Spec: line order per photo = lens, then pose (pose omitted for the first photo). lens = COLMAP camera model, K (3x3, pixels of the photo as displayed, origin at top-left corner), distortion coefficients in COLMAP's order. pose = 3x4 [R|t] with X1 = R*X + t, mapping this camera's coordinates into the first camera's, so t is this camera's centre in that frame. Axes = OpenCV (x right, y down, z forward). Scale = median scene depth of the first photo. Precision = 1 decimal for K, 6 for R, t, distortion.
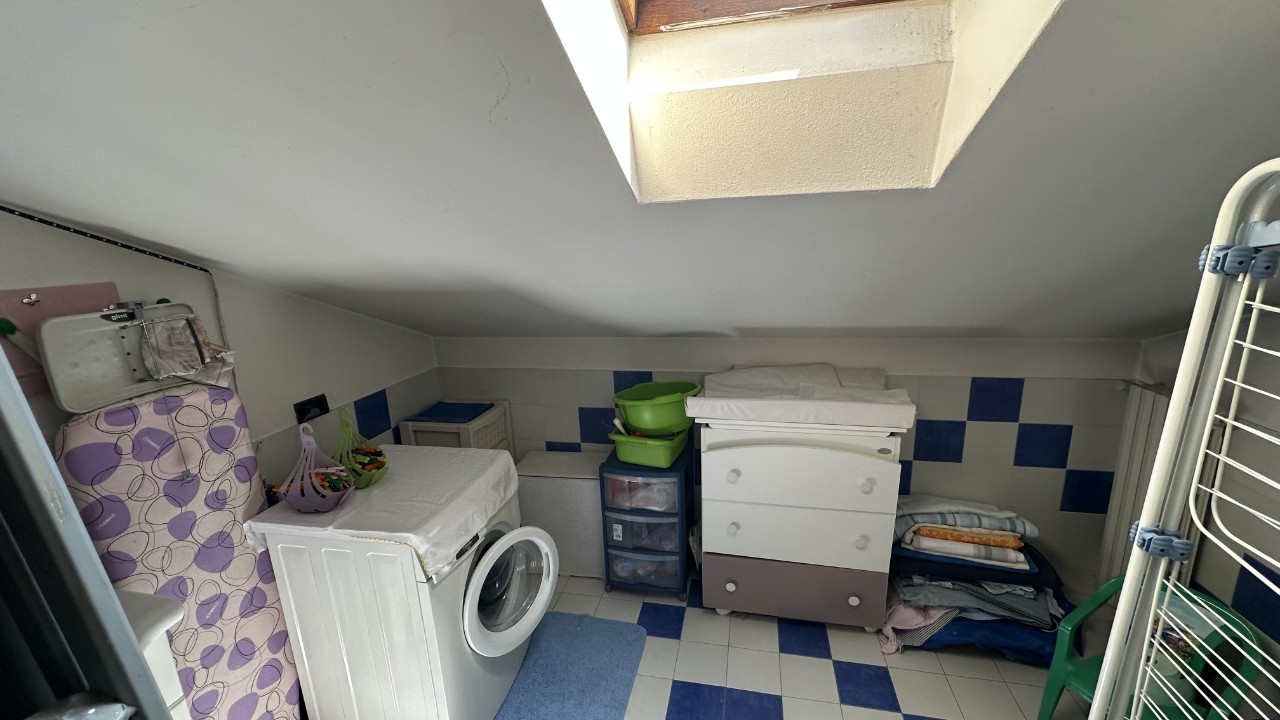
lens RADIAL K [[508.4, 0, 639.5], [0, 508.4, 362.0], [0, 0, 1]] dist [-0.002282, 0.000956]
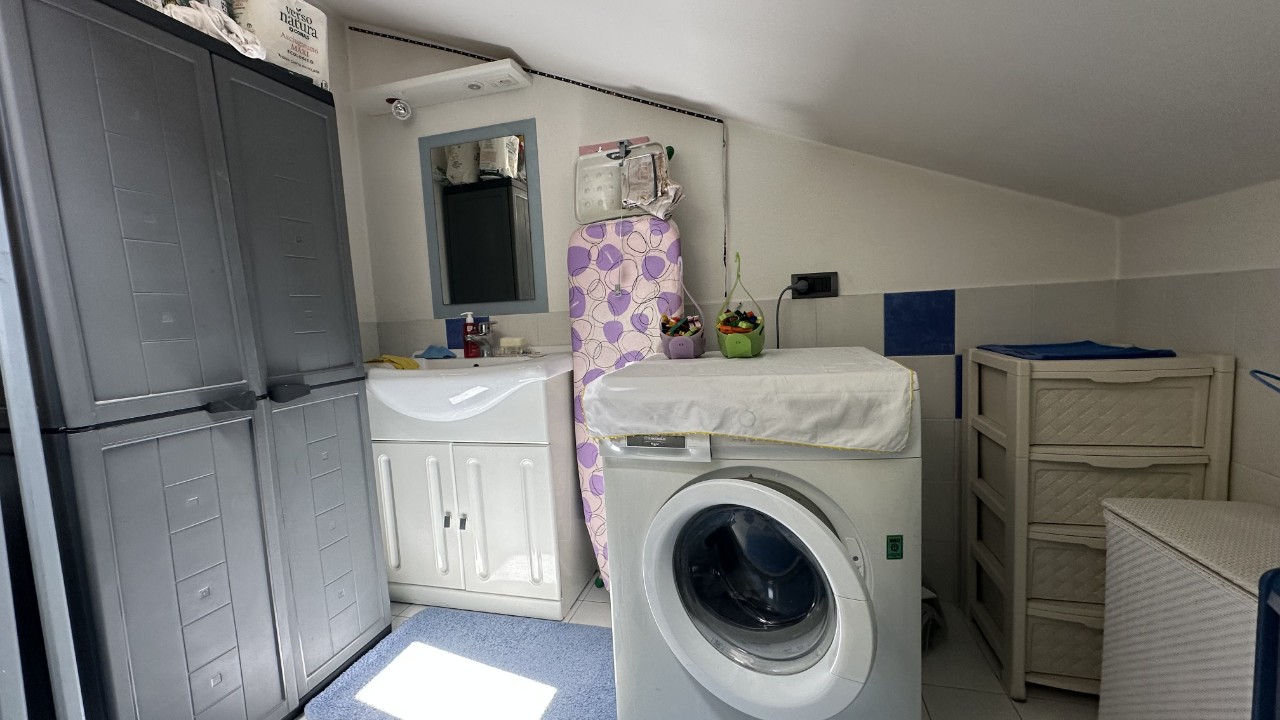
lens RADIAL K [[508.4, 0, 639.3], [0, 508.4, 361.6], [0, 0, 1]] dist [-0.002282, 0.000956]
pose [[-0.047553, 0.141591, -0.988782, 0.291623], [-0.178574, 0.972750, 0.147883, 0.201033], [0.982777, 0.183603, -0.020973, 1.087915]]
